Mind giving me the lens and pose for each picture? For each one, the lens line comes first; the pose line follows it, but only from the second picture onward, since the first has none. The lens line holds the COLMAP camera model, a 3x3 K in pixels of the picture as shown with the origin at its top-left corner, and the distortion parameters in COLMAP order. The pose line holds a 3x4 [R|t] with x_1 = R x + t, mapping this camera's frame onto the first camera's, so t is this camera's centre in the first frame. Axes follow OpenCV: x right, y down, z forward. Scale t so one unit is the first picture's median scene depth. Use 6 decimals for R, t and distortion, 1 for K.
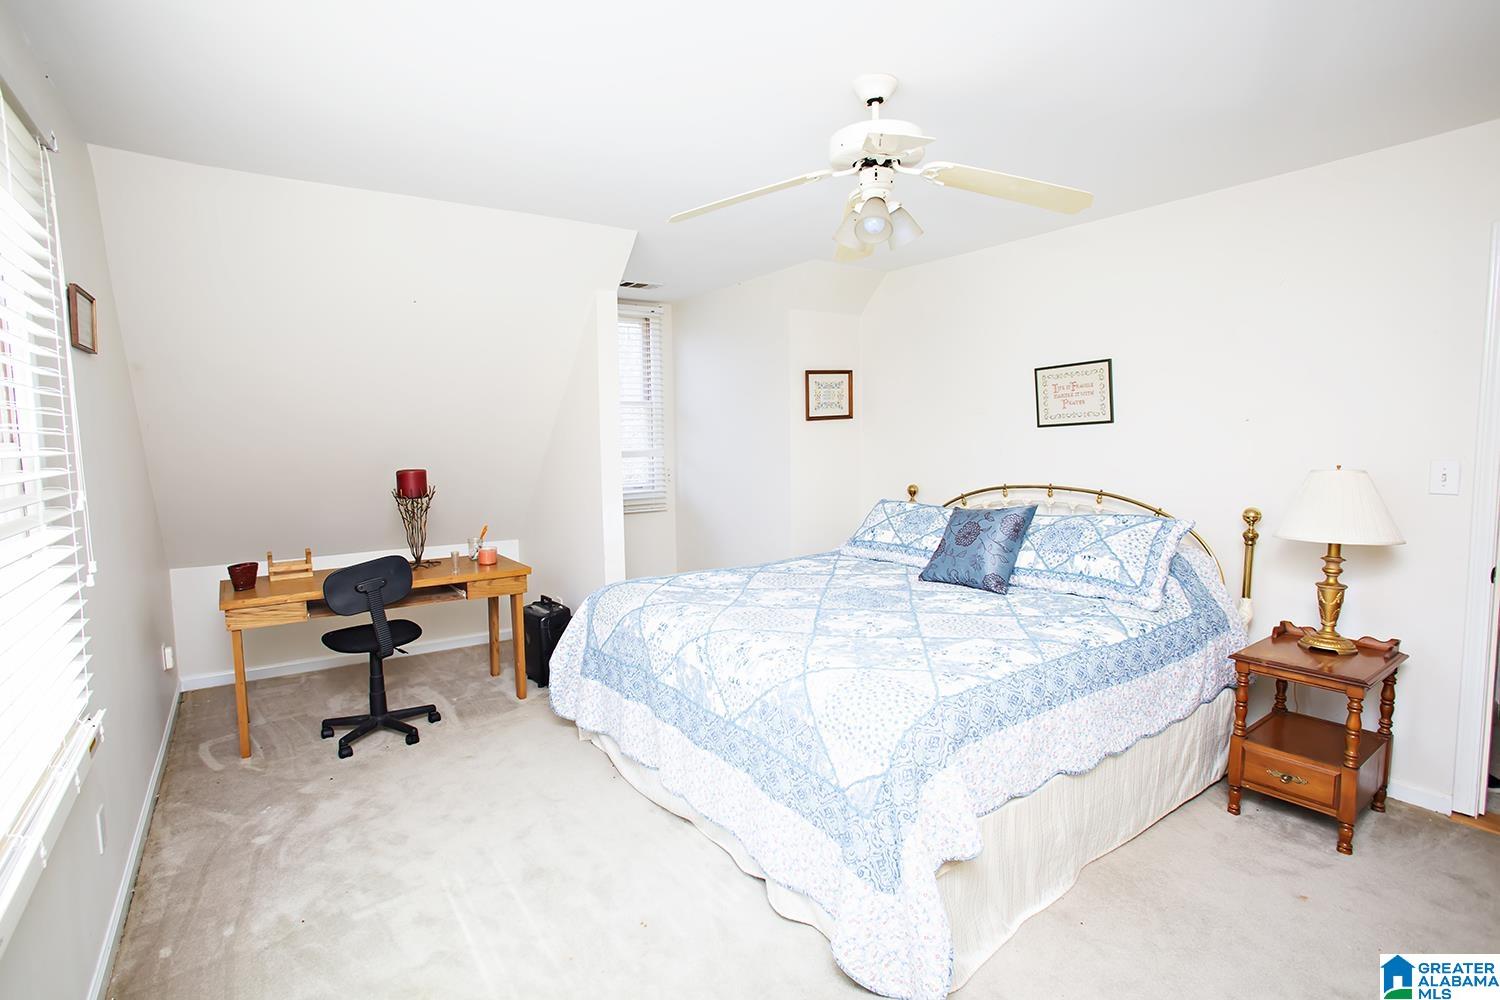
lens RADIAL K [[740.0, 0, 741.7], [0, 740.0, 491.5], [0, 0, 1]] dist [-0.082042, 0.039276]
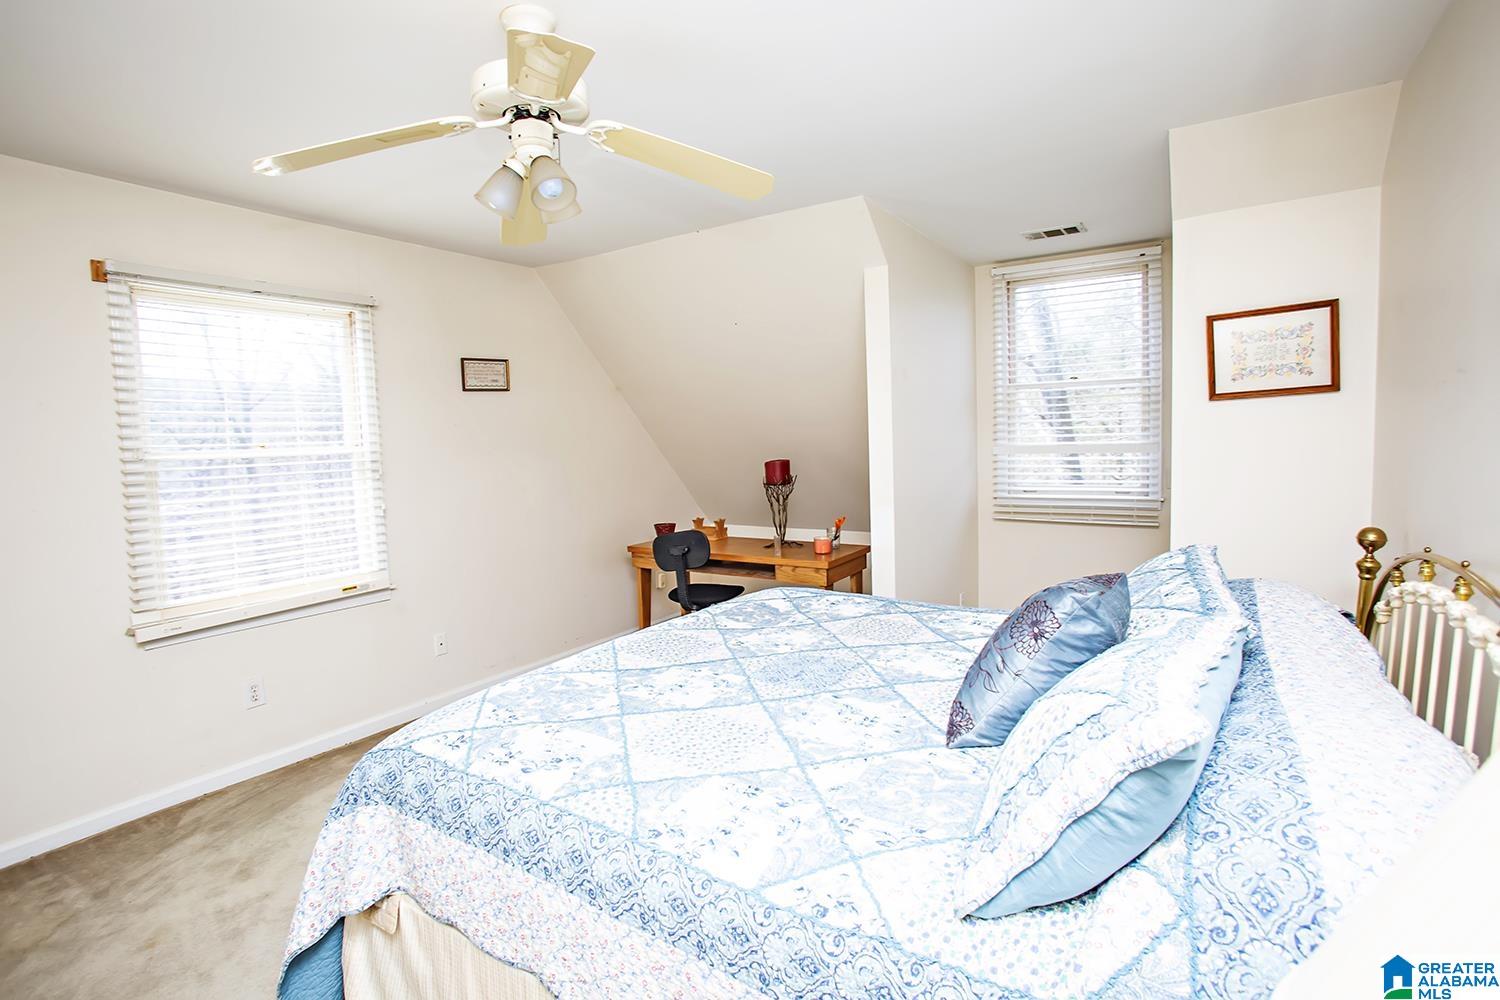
lens RADIAL K [[740.0, 0, 741.7], [0, 740.0, 491.5], [0, 0, 1]] dist [-0.082042, 0.039276]
pose [[0.348880, 0.073887, -0.934250, 0.605263], [-0.047933, 0.996989, 0.060949, -0.047911], [0.935941, 0.023517, 0.351371, 0.537707]]
